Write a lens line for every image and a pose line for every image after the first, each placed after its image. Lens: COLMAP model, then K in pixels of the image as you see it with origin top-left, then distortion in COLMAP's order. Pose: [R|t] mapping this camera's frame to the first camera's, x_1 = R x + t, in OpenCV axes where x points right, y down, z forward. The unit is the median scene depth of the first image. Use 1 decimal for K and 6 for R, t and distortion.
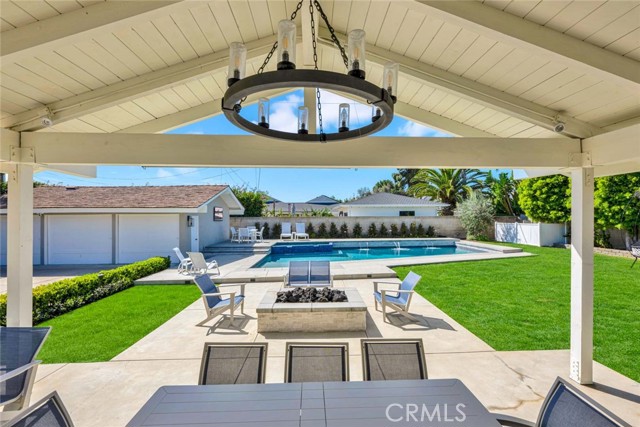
lens RADIAL K [[262.3, 0, 322.3], [0, 262.3, 214.3], [0, 0, 1]] dist [-0.002154, -0.000794]
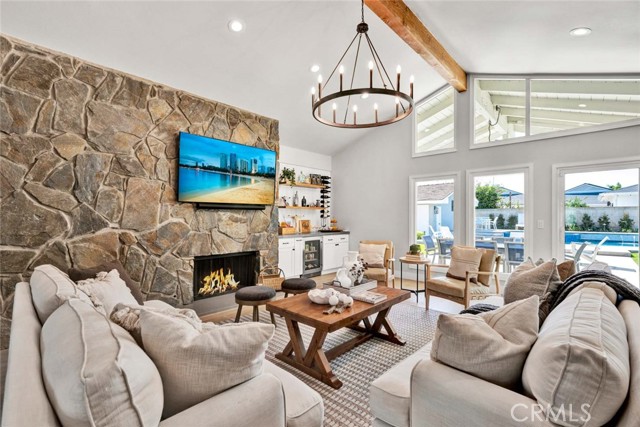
lens RADIAL K [[310.4, 0, 322.7], [0, 310.4, 216.4], [0, 0, 1]] dist [0.002869, 0.000144]
pose [[0.723586, -0.001989, -0.690231, 0.125061], [0.003829, 0.999992, 0.001133, 0.036578], [0.690223, -0.003463, 0.723588, -0.384459]]
